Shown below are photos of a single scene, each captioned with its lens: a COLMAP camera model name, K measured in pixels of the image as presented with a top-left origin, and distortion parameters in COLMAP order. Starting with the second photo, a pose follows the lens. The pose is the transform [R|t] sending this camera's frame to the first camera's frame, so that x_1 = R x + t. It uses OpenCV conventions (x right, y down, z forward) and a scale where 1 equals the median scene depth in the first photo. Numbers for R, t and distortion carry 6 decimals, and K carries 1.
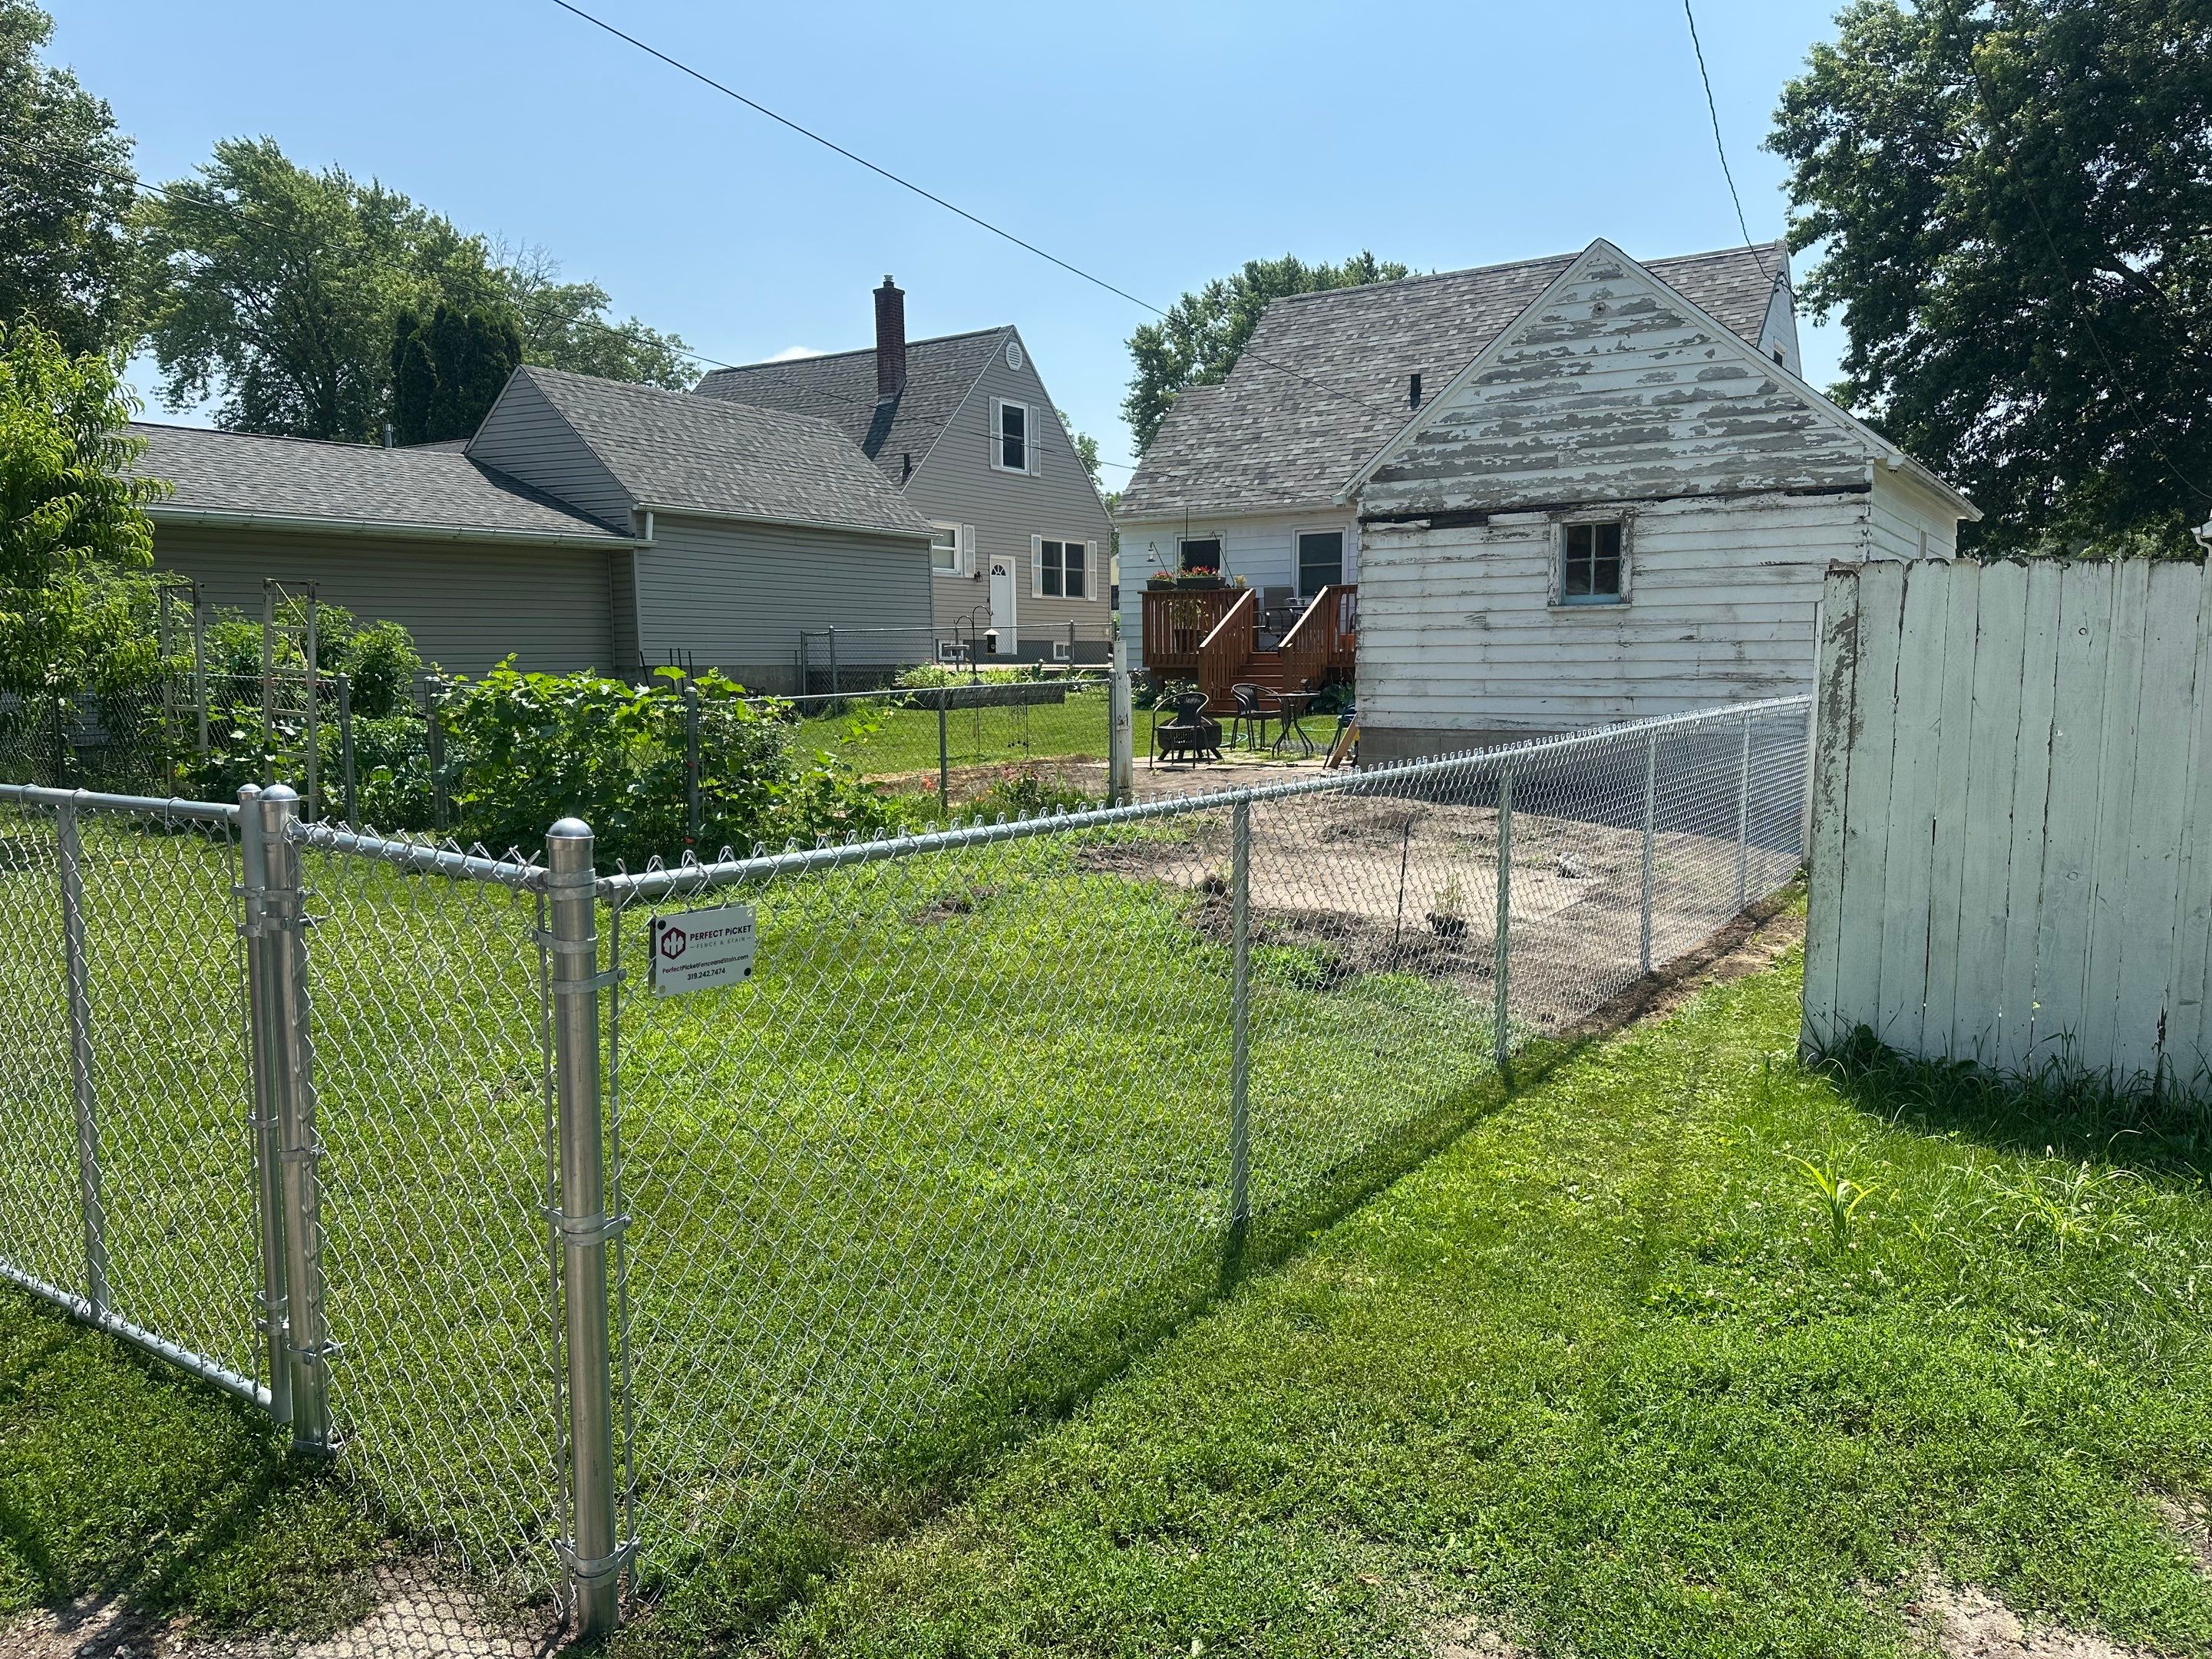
lens RADIAL K [[1557.2, 0, 1090.2], [0, 1557.2, 832.7], [0, 0, 1]] dist [0.049802, -0.054084]
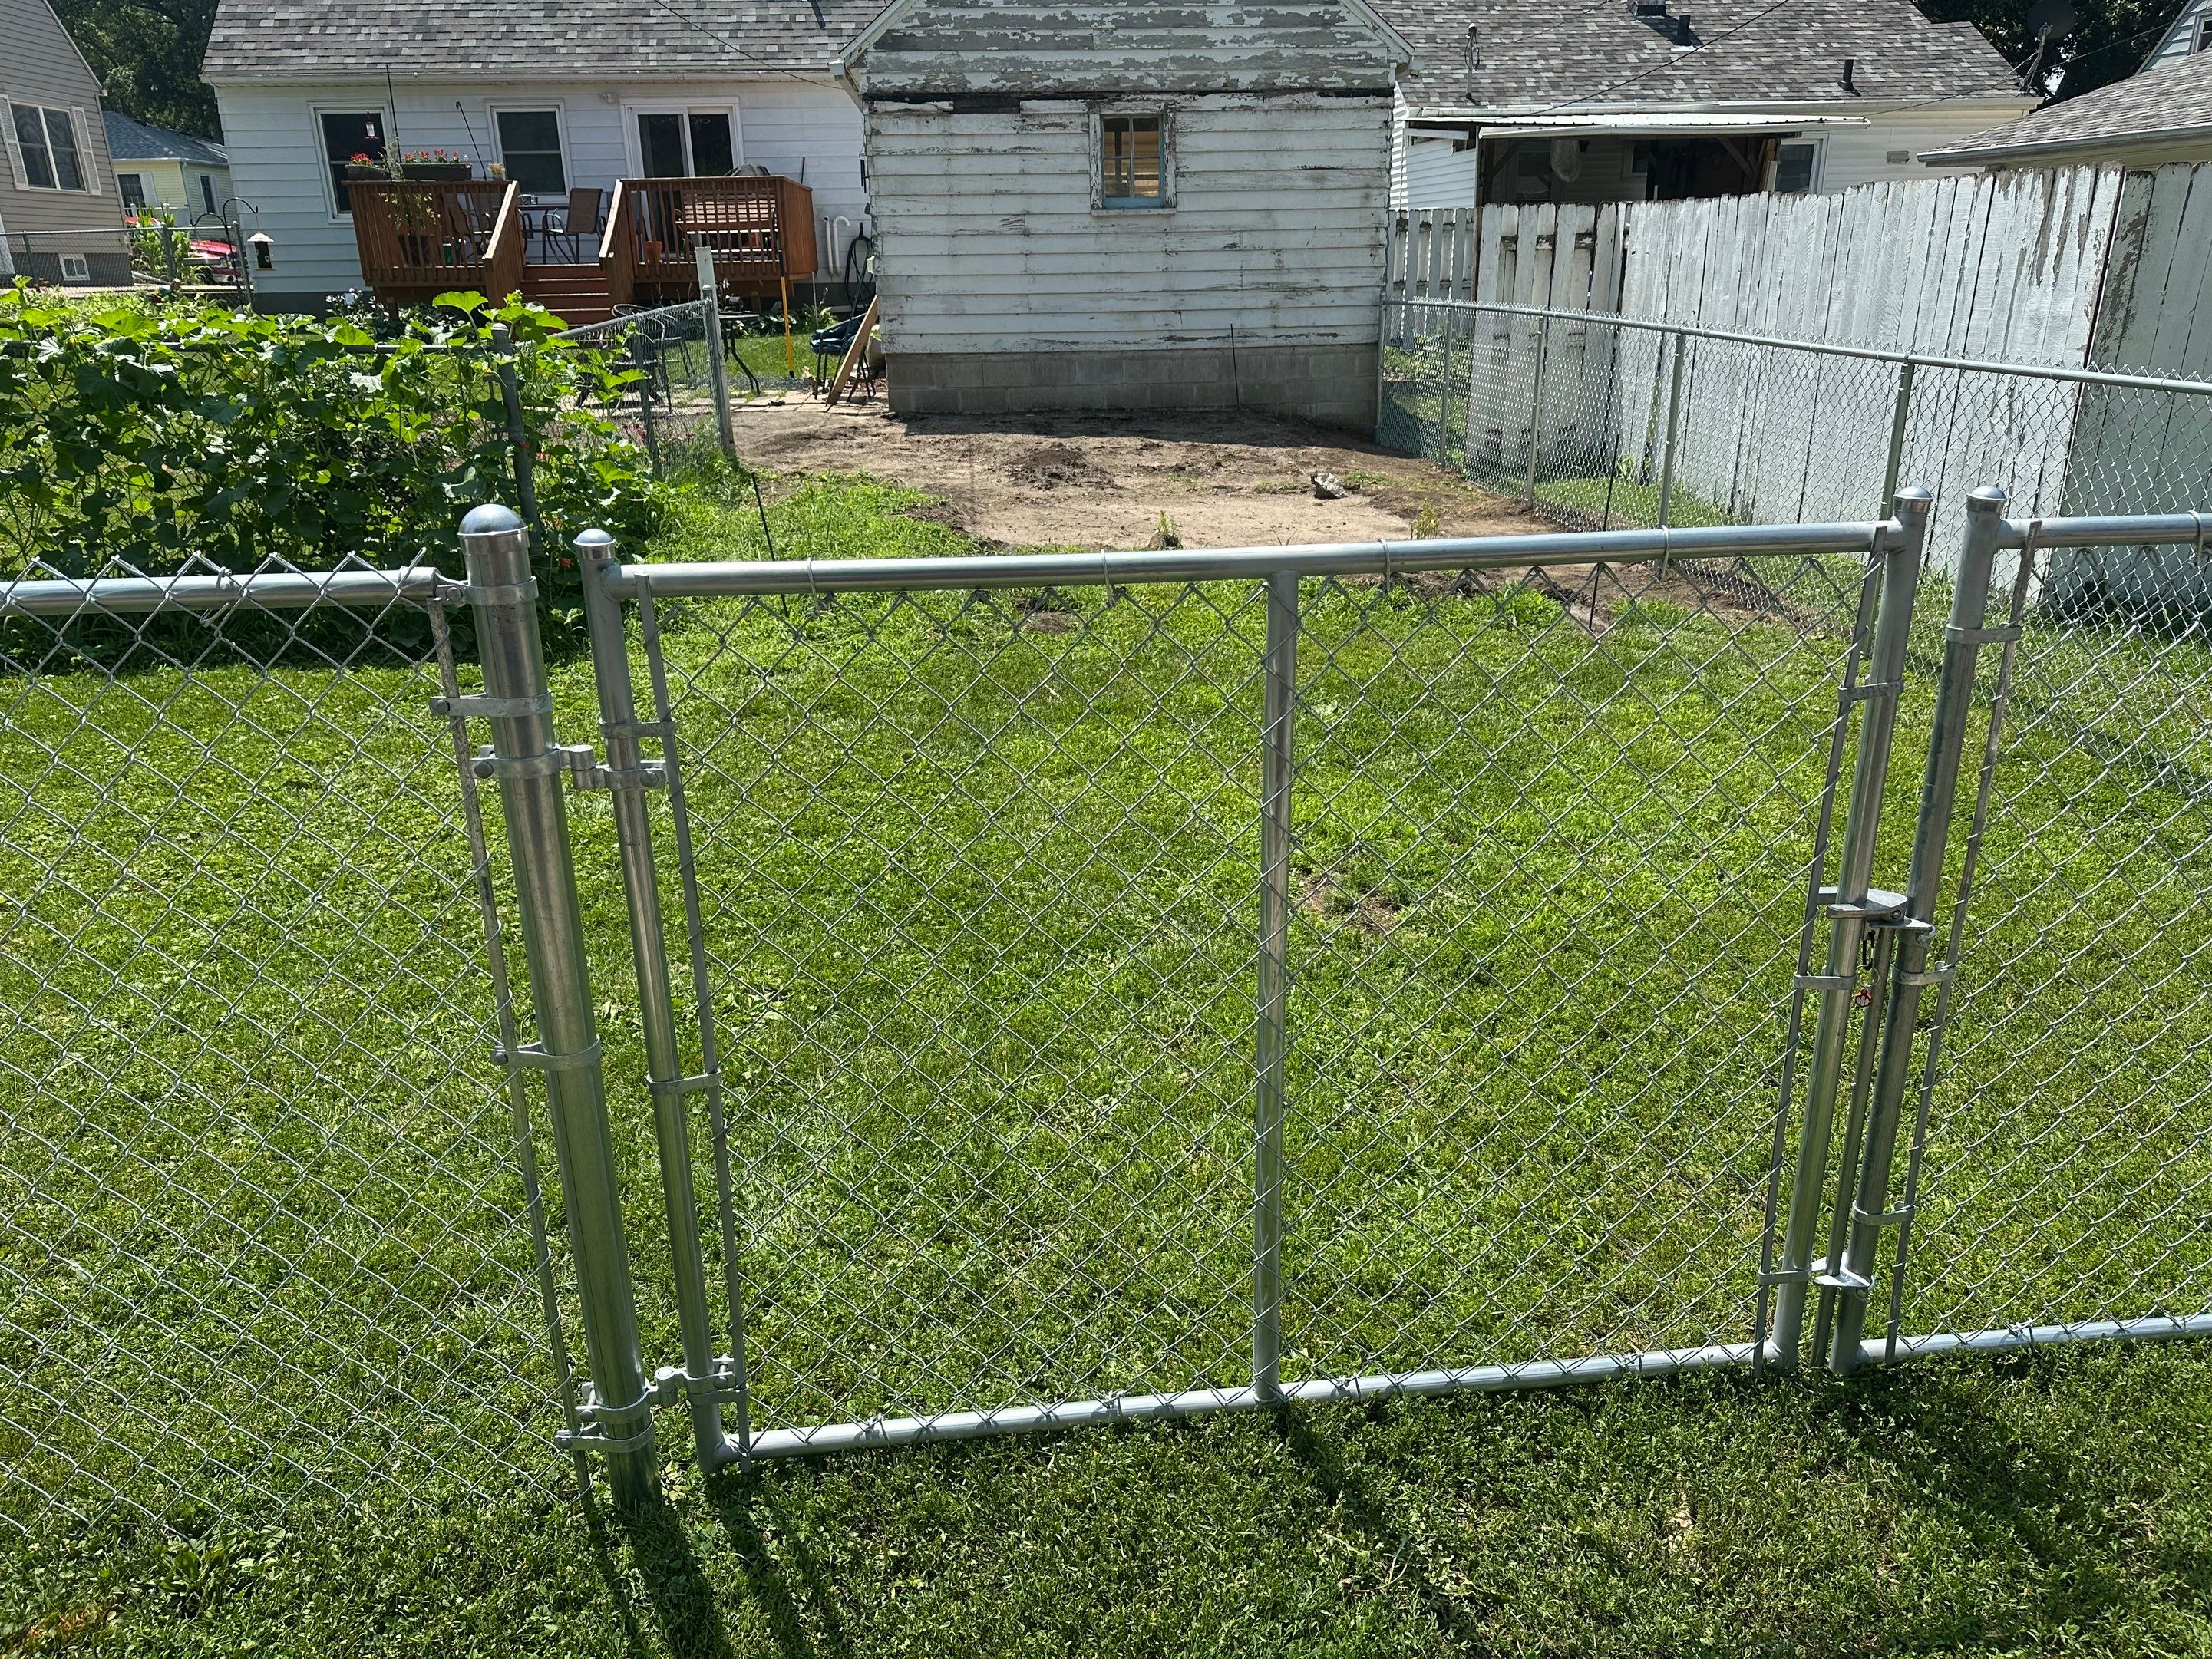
lens RADIAL K [[1557.2, 0, 1145.8], [0, 1557.2, 813.7], [0, 0, 1]] dist [0.049802, -0.054084]
pose [[0.765951, -0.222302, 0.603242, -0.347473], [0.084694, 0.965028, 0.248087, -0.027222], [-0.637295, -0.138931, 0.757992, 0.228903]]
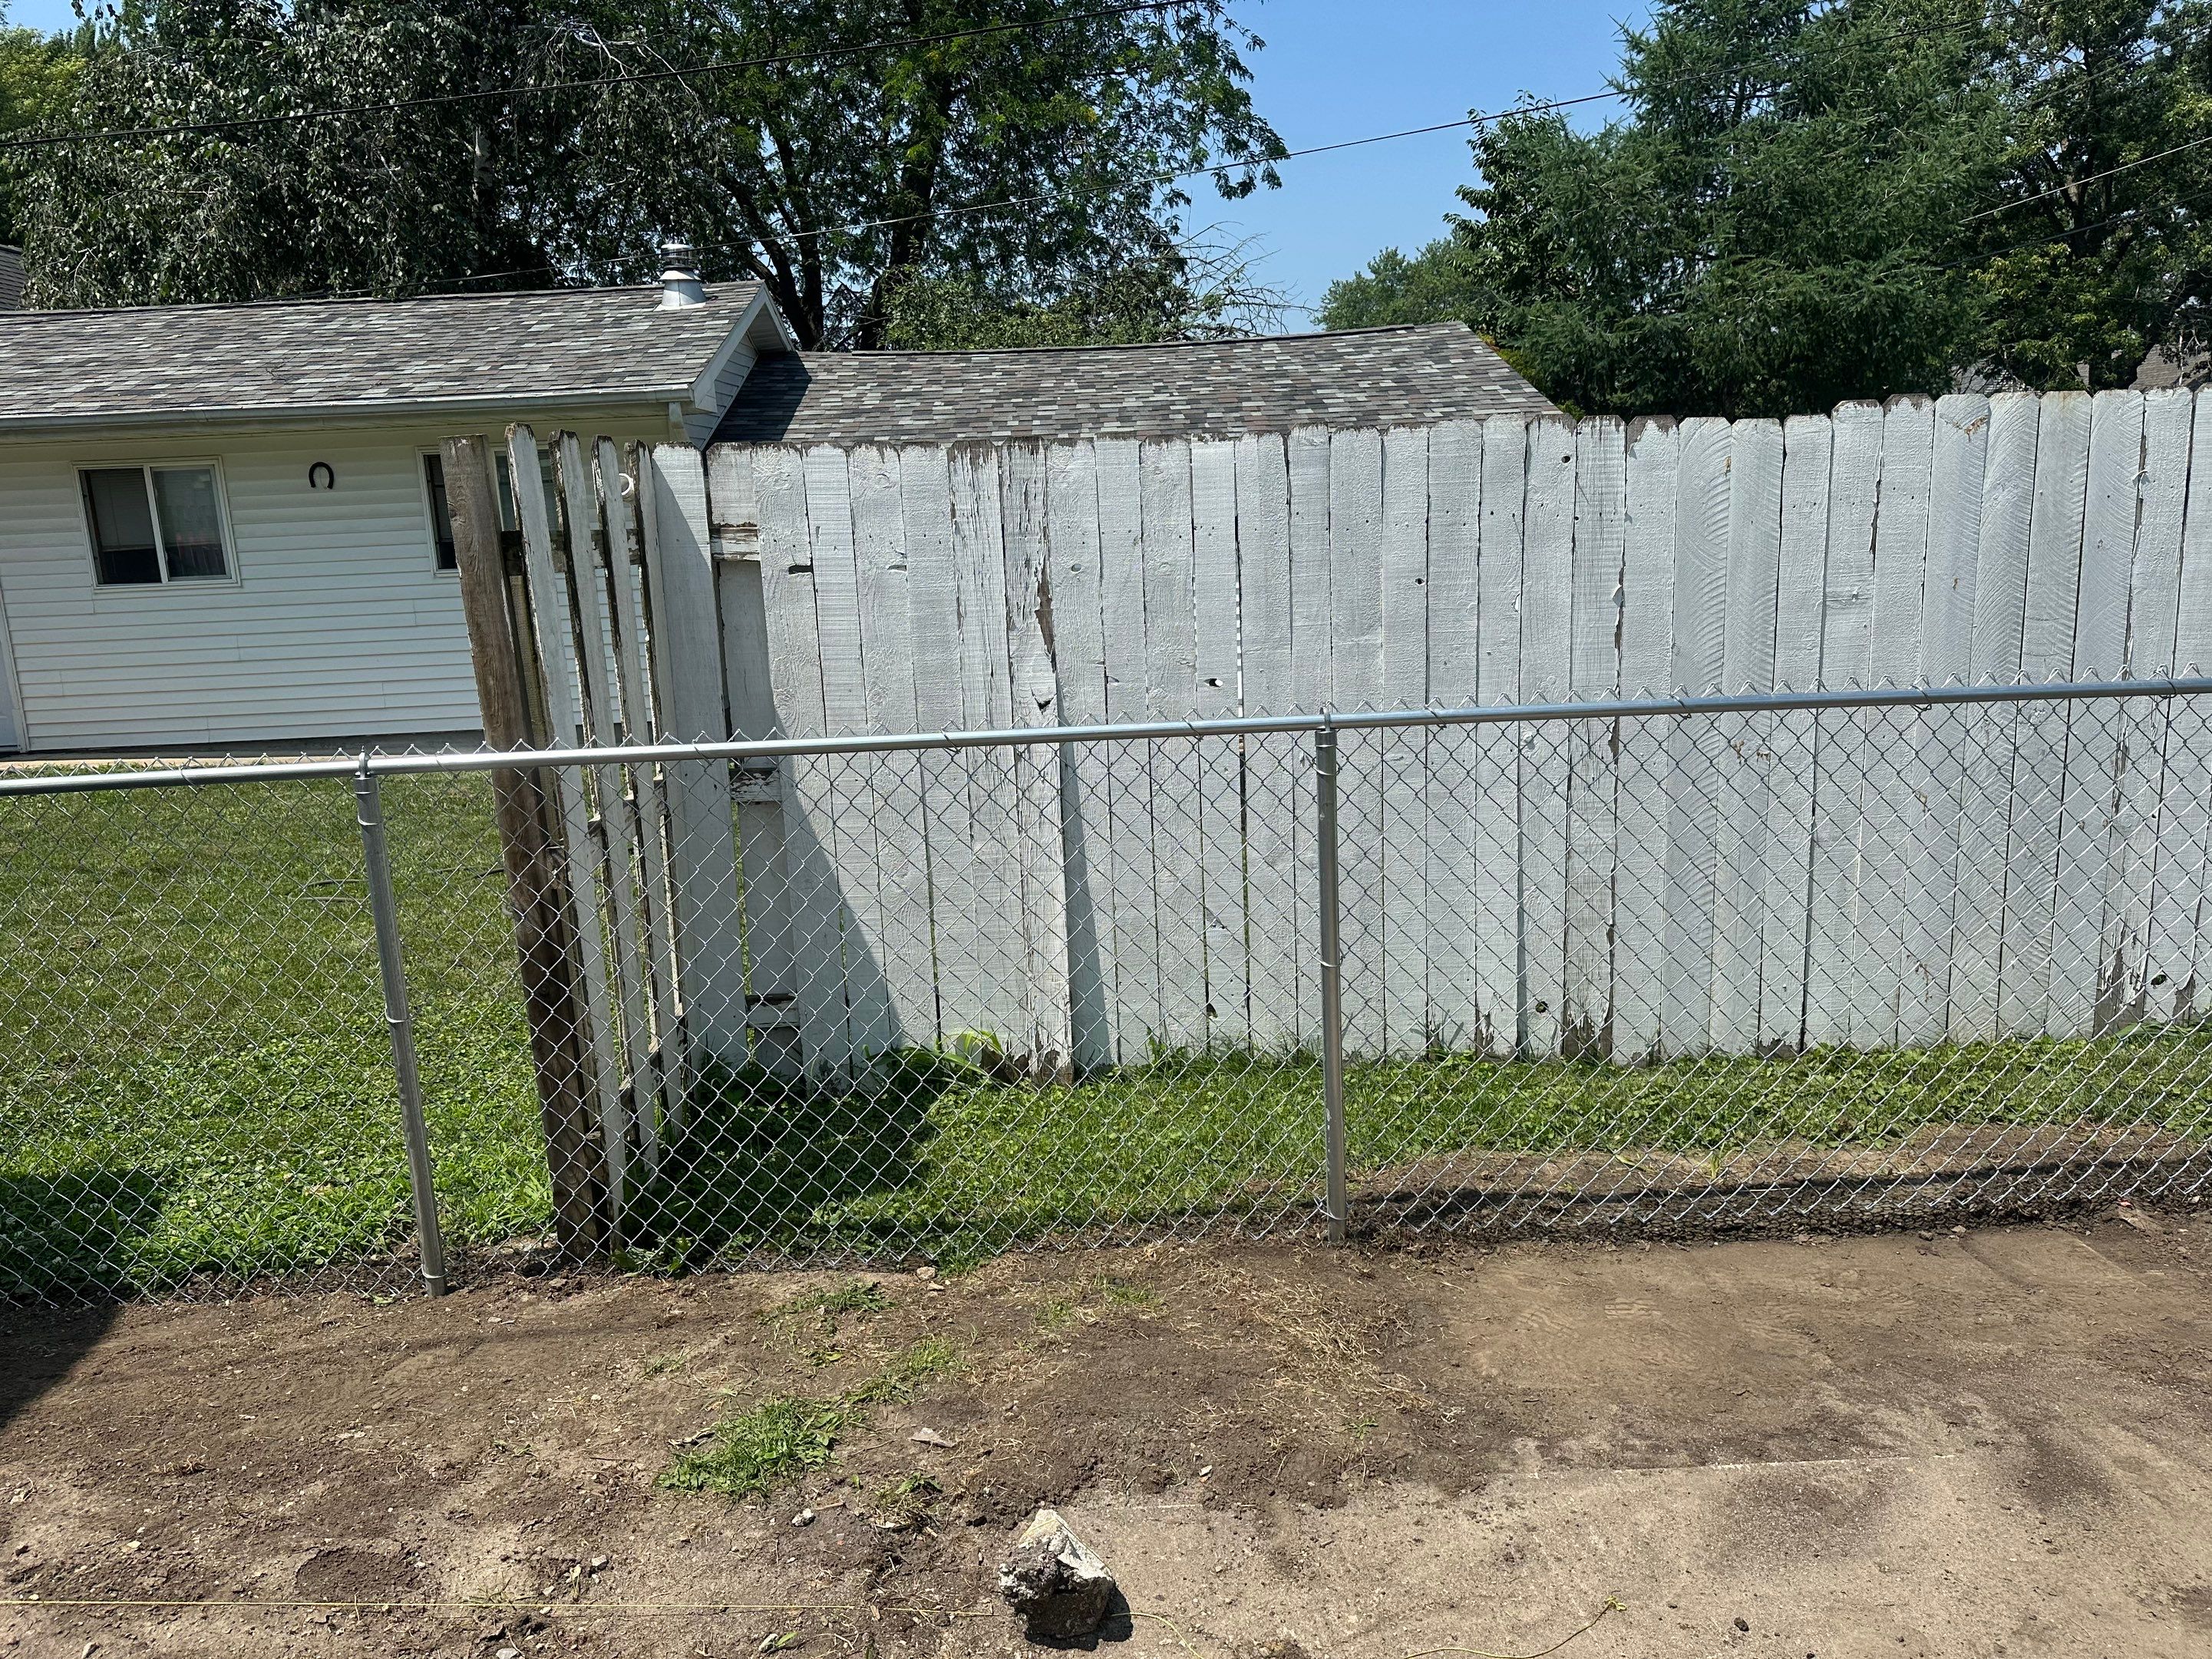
lens RADIAL K [[1557.2, 0, 1031.4], [0, 1557.2, 857.7], [0, 0, 1]] dist [0.049802, -0.054084]
pose [[-0.596717, -0.139799, 0.790180, 0.114238], [0.137590, 0.952300, 0.272384, -0.109752], [-0.790568, 0.271257, -0.549019, 0.882754]]
